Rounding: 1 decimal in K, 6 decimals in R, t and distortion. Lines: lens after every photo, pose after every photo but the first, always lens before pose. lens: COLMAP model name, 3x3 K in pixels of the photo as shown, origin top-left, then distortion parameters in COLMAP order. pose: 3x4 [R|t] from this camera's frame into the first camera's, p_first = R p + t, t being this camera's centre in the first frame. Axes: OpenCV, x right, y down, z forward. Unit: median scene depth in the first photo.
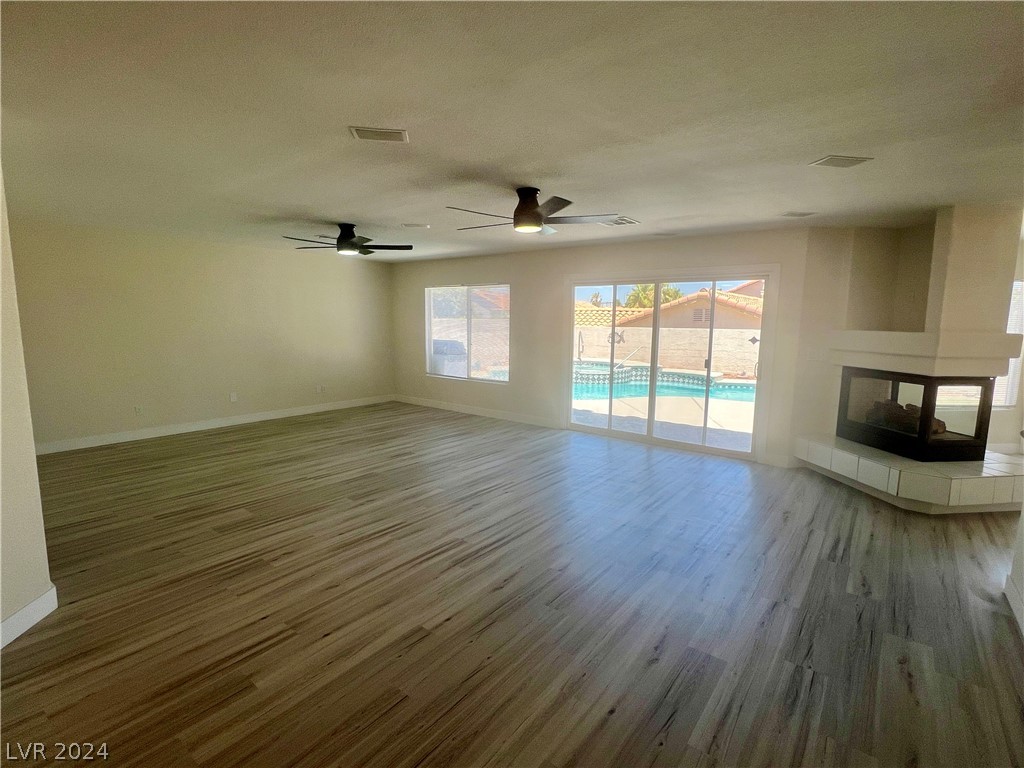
lens RADIAL K [[493.6, 0, 513.8], [0, 493.6, 385.3], [0, 0, 1]] dist [-0.000222, 0.000502]
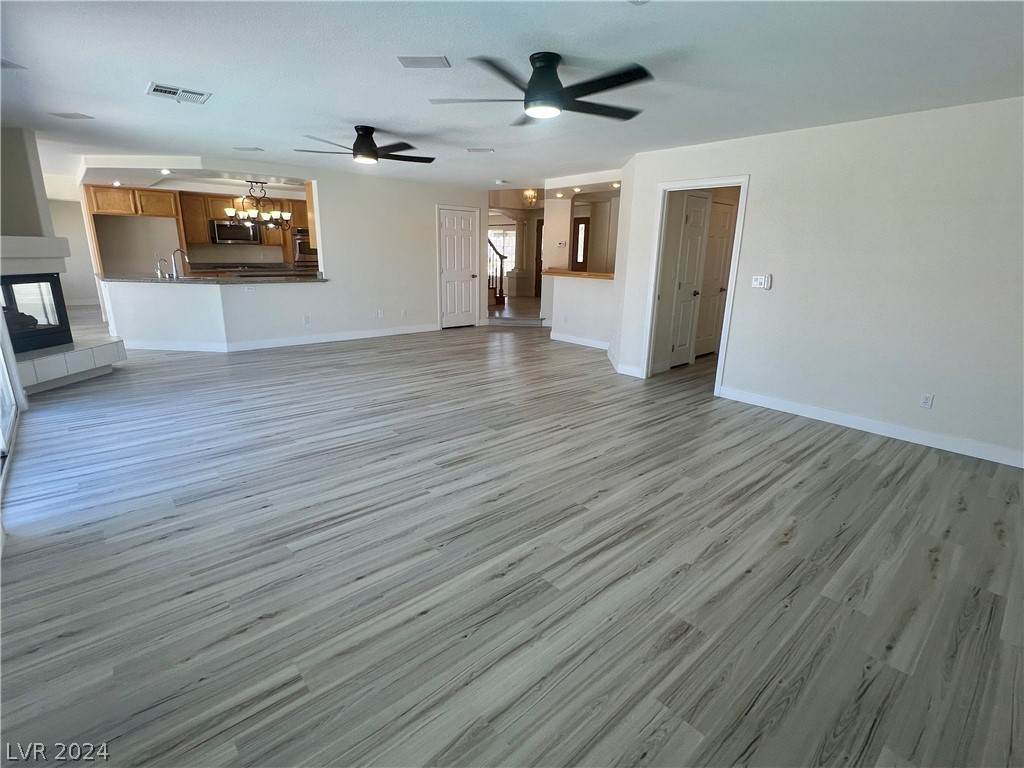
lens RADIAL K [[493.6, 0, 513.8], [0, 493.6, 385.3], [0, 0, 1]] dist [-0.000222, 0.000502]
pose [[-0.982361, -0.080296, 0.168879, -0.490969], [-0.008112, 0.920564, 0.390507, -0.237745], [-0.186820, 0.382249, -0.904977, 1.888654]]
